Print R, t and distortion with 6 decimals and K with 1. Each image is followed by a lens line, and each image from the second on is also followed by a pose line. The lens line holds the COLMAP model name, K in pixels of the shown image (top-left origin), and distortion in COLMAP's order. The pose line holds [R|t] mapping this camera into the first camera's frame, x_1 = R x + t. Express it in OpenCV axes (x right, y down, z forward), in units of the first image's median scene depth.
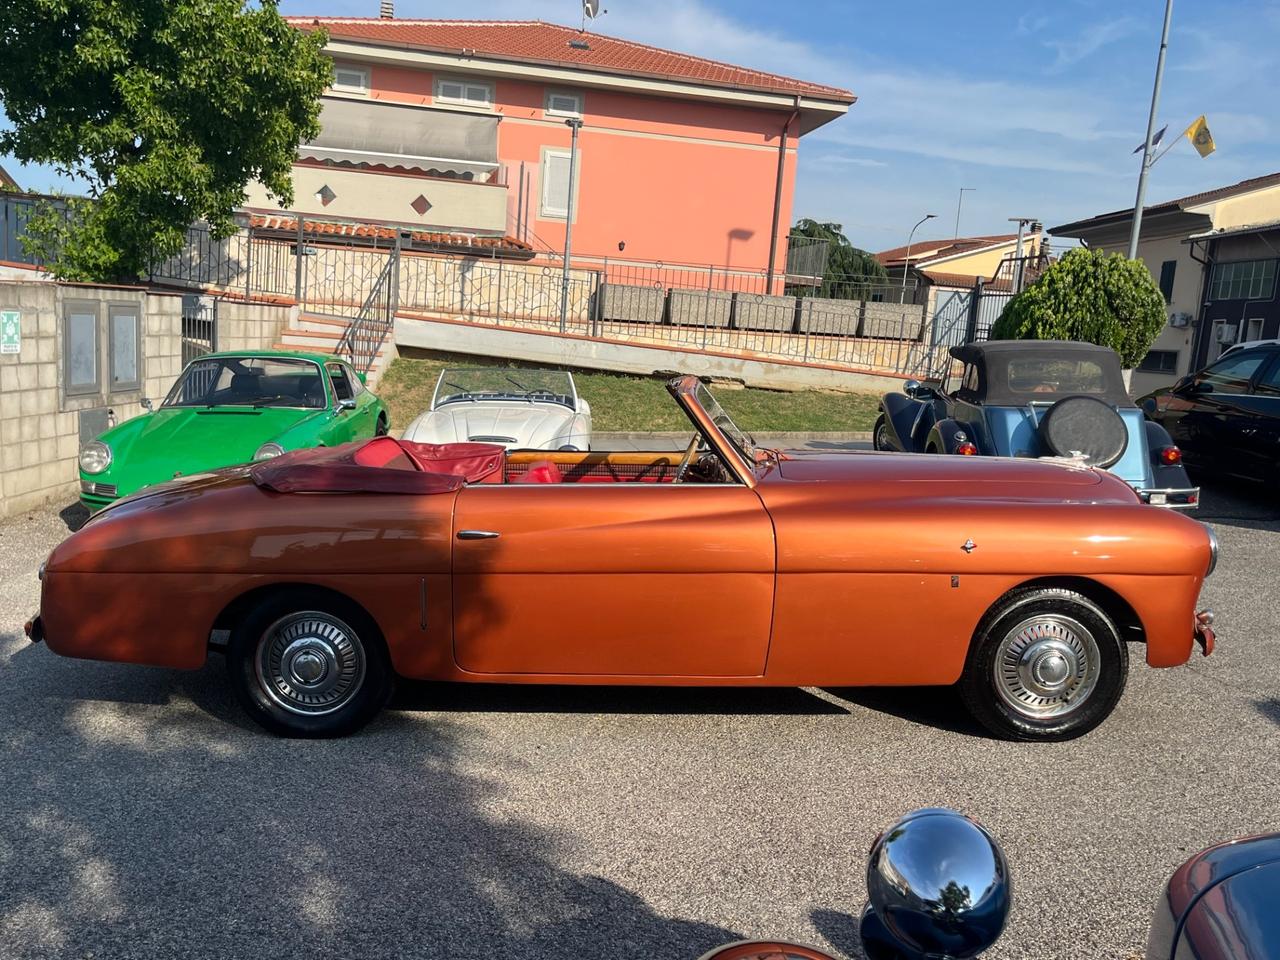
lens RADIAL K [[1120.1, 0, 640.2], [0, 1120.1, 485.2], [0, 0, 1]] dist [0.061713, -0.069702]
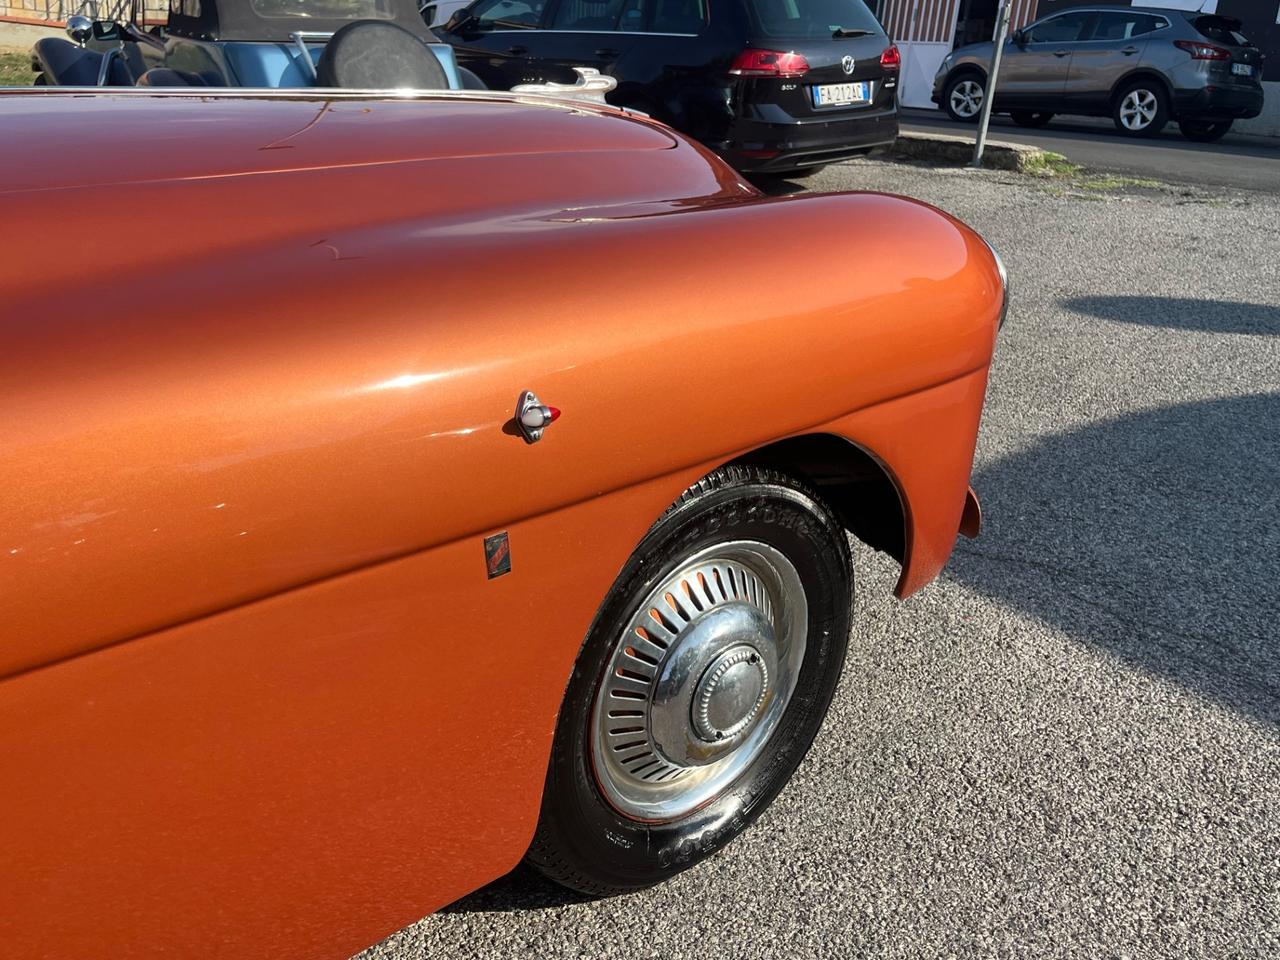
lens RADIAL K [[1120.1, 0, 631.0], [0, 1120.1, 474.5], [0, 0, 1]] dist [0.061713, -0.069702]
pose [[0.781602, -0.232100, 0.578988, 0.049792], [0.076171, 0.956764, 0.280714, -0.001268], [-0.619109, -0.175304, 0.765488, 0.248946]]
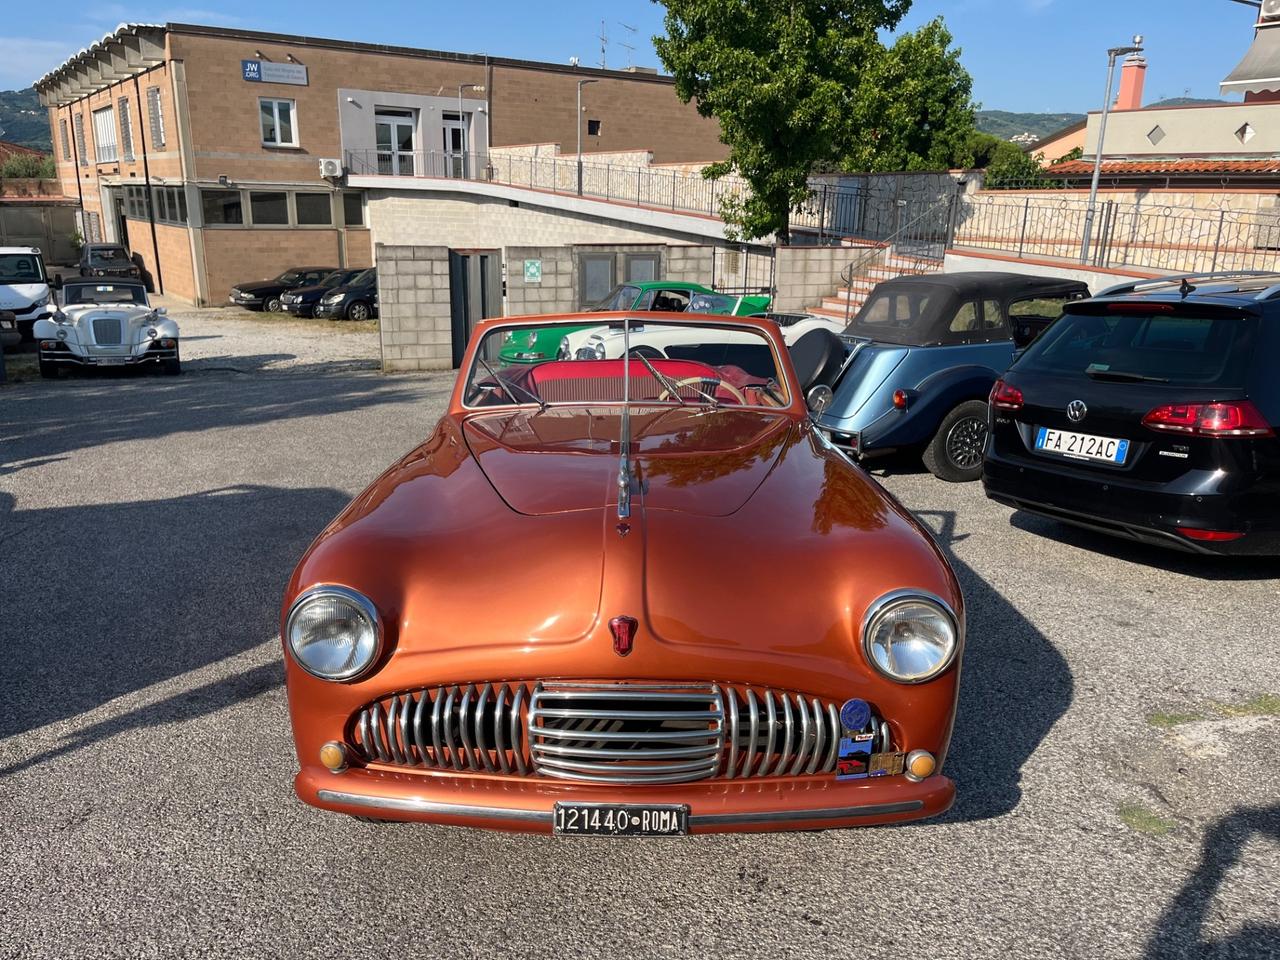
lens RADIAL K [[966.8, 0, 633.1], [0, 966.8, 488.9], [0, 0, 1]] dist [0.068363, -0.095188]
pose [[0.370288, 0.198430, -0.907476, 0.758319], [-0.116465, 0.979126, 0.166575, -0.041727], [0.921587, 0.044009, 0.385669, 0.336176]]
